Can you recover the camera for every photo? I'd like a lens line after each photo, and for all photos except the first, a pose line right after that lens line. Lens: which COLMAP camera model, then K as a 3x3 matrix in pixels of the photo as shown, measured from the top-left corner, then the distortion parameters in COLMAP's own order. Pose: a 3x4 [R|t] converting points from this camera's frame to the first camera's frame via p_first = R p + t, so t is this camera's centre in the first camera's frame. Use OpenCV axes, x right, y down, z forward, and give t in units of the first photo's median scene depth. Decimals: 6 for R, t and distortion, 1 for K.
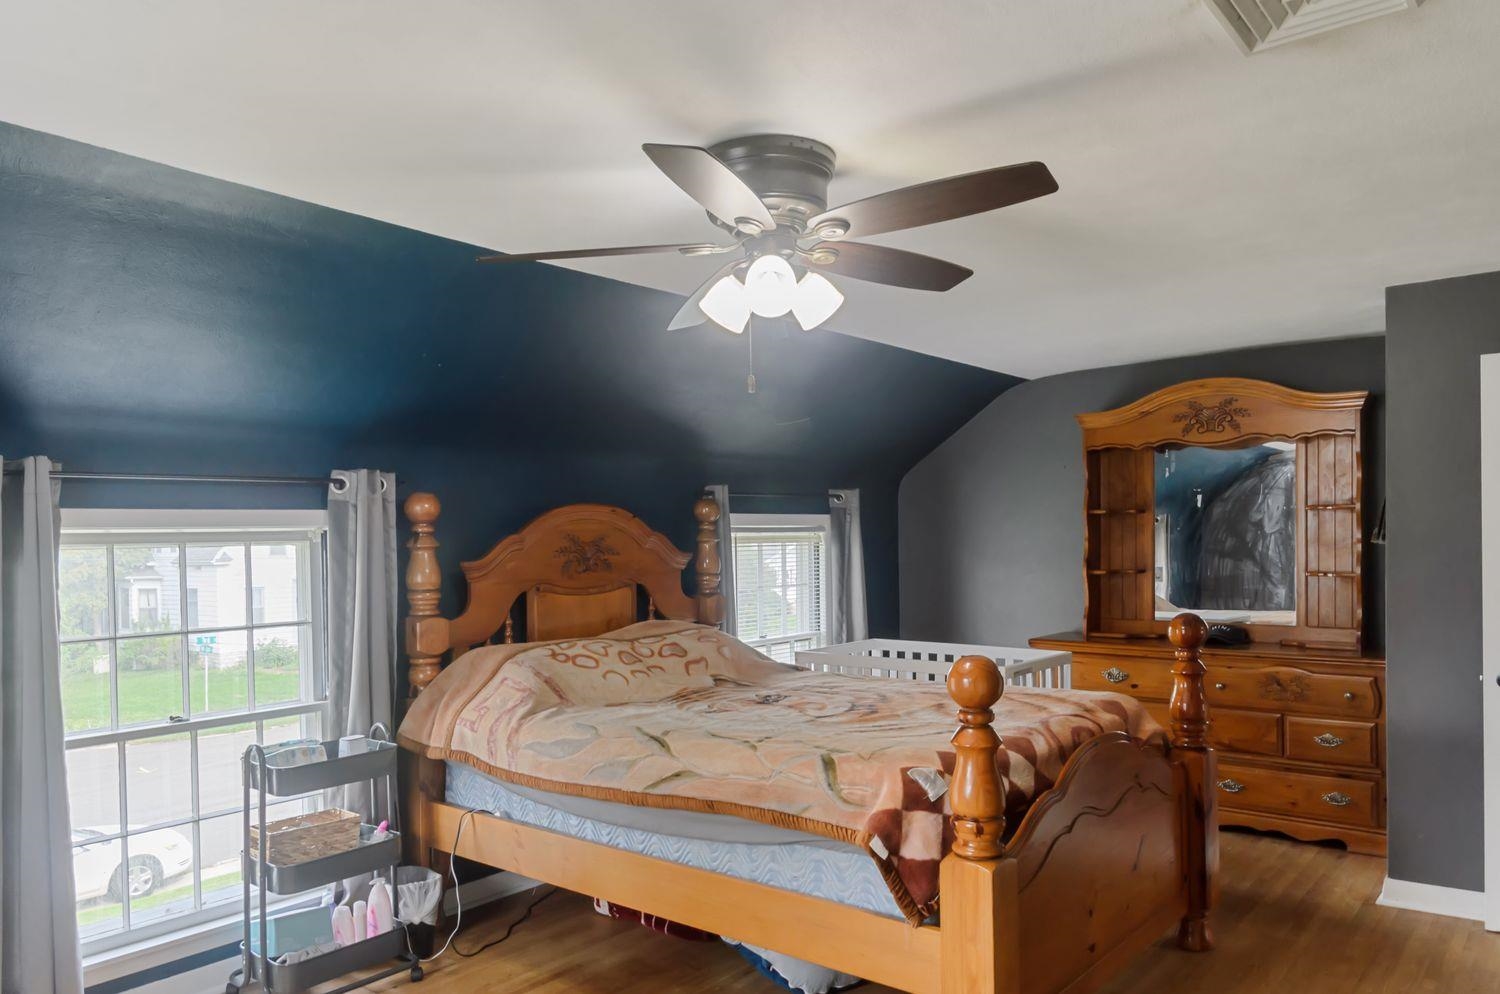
lens RADIAL K [[1054.3, 0, 749.7], [0, 1054.3, 532.9], [0, 0, 1]] dist [0.004035, 0.000362]
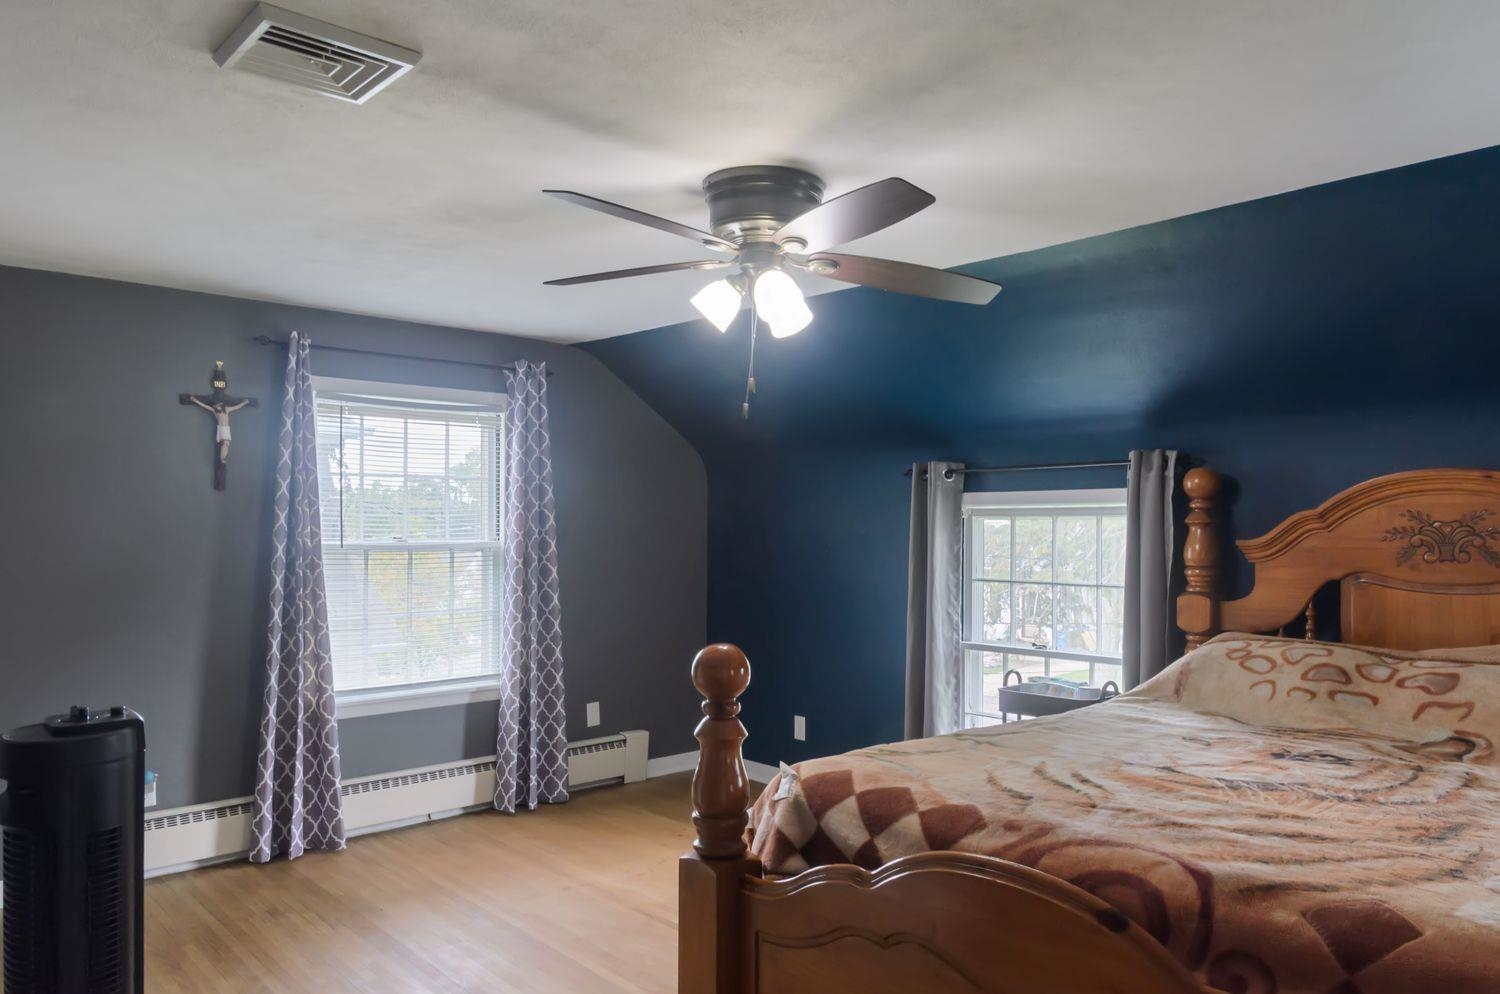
lens RADIAL K [[1054.3, 0, 749.7], [0, 1054.3, 532.9], [0, 0, 1]] dist [0.004035, 0.000362]
pose [[-0.150177, 0.027361, -0.988281, 0.735152], [0.001526, 0.999622, 0.027443, -0.004935], [0.988658, 0.002613, -0.150162, 0.734967]]
